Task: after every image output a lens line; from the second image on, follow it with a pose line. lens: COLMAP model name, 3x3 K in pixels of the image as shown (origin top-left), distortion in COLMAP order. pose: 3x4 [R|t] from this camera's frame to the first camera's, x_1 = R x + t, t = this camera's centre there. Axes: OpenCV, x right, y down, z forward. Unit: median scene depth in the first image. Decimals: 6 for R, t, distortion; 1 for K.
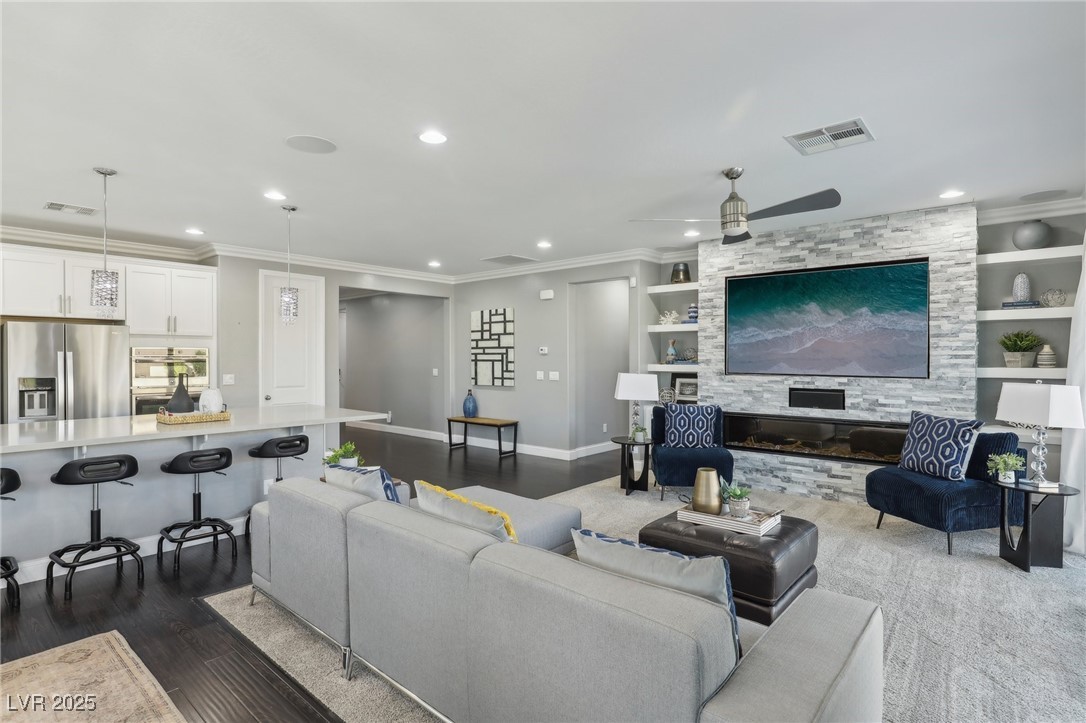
lens RADIAL K [[544.7, 0, 543.0], [0, 544.7, 361.5], [0, 0, 1]] dist [-0.005526, -0.000367]
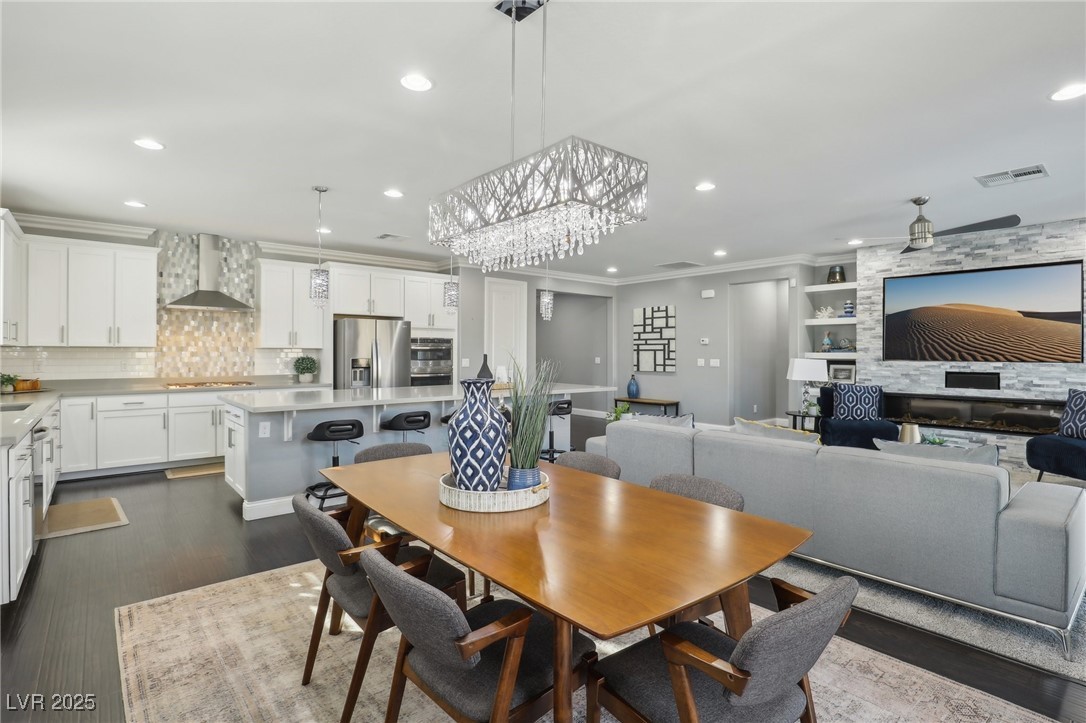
lens RADIAL K [[528.0, 0, 543.4], [0, 528.0, 355.2], [0, 0, 1]] dist [-0.028549, 0.009374]
pose [[0.988612, 0.004624, -0.150416, -0.228106], [-0.005195, 0.999981, -0.003402, 0.020656], [0.150398, 0.004145, 0.988617, -0.234807]]
